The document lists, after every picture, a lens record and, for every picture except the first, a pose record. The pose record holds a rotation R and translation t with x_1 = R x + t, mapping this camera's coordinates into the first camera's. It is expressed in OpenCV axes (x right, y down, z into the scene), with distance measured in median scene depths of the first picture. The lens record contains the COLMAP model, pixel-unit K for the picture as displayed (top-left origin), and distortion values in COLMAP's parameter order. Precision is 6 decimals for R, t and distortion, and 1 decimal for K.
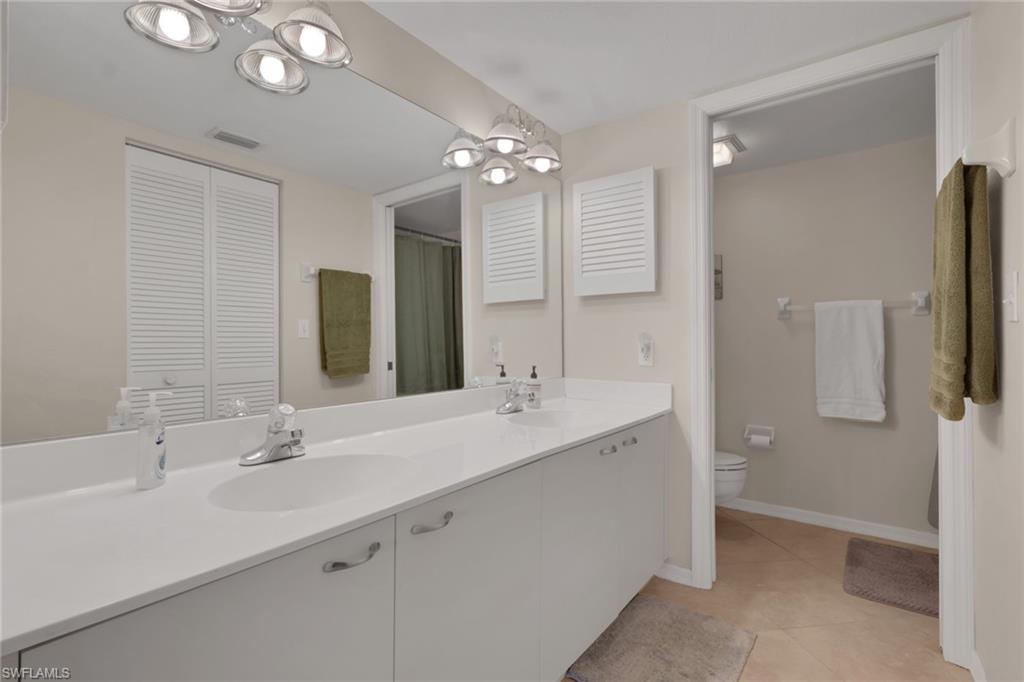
lens RADIAL K [[478.5, 0, 512.6], [0, 478.5, 343.5], [0, 0, 1]] dist [0.000384, -0.000230]
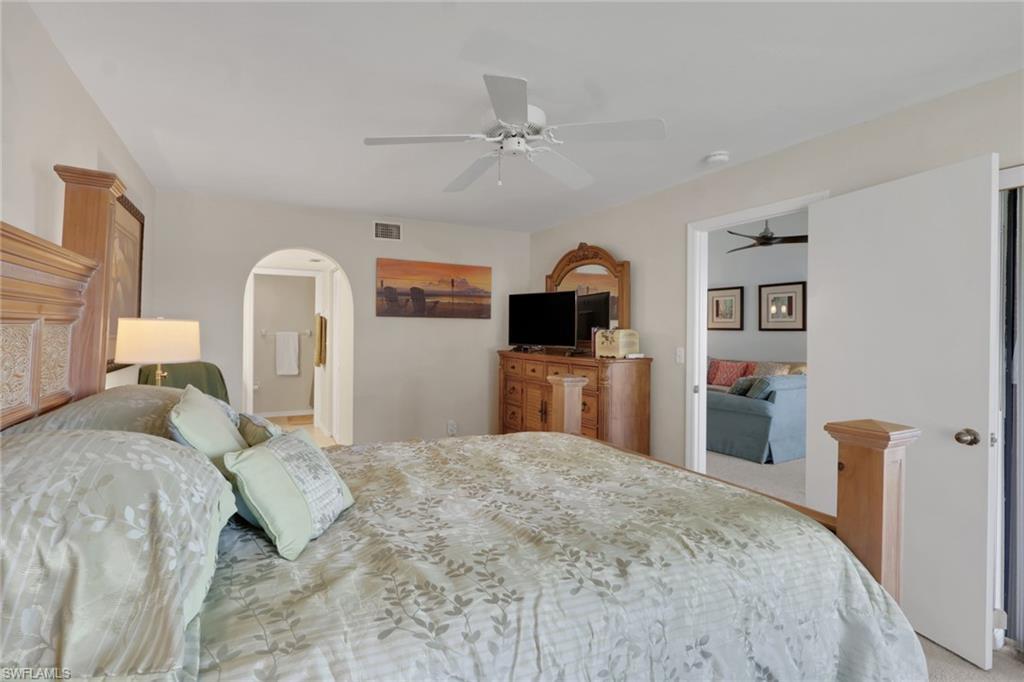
lens RADIAL K [[478.5, 0, 511.6], [0, 478.5, 341.7], [0, 0, 1]] dist [0.000384, -0.000230]
pose [[0.425319, 0.009500, 0.904993, -1.292808], [0.003847, 0.999917, -0.012305, 0.006475], [-0.905035, 0.008715, 0.425247, -1.393906]]
